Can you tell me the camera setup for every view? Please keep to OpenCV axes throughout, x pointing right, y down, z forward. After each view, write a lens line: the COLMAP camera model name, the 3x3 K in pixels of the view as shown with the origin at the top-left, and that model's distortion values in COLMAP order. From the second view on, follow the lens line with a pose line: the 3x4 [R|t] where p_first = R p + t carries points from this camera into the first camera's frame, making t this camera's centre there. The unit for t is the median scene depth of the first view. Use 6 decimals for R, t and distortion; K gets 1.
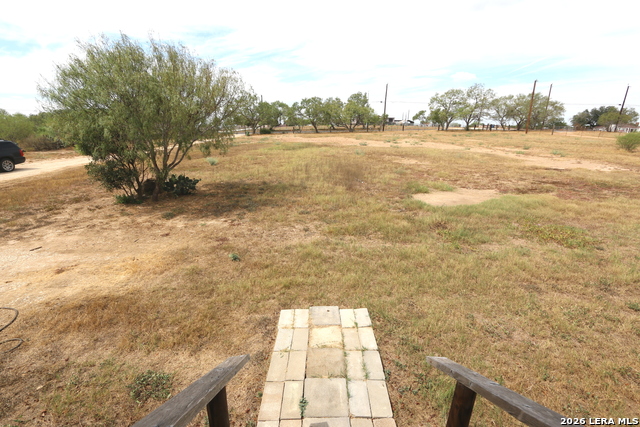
lens RADIAL K [[292.7, 0, 319.4], [0, 292.7, 215.2], [0, 0, 1]] dist [-0.018761, 0.002879]
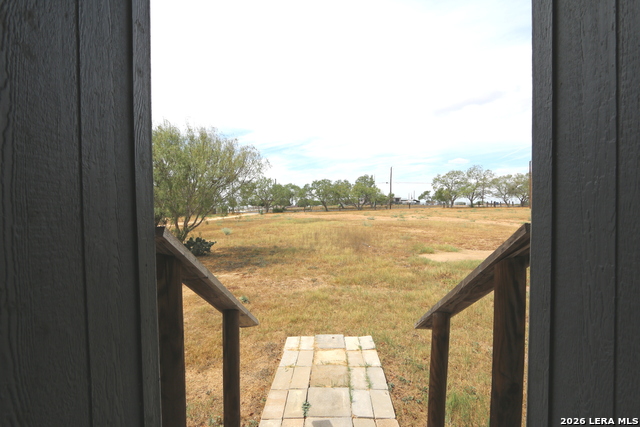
lens RADIAL K [[292.7, 0, 319.7], [0, 292.7, 215.0], [0, 0, 1]] dist [-0.018761, 0.002879]
pose [[0.999389, -0.009058, -0.033749, 0.010675], [-0.000397, 0.962809, -0.270184, 0.095314], [0.034942, 0.270033, 0.962217, -0.050980]]
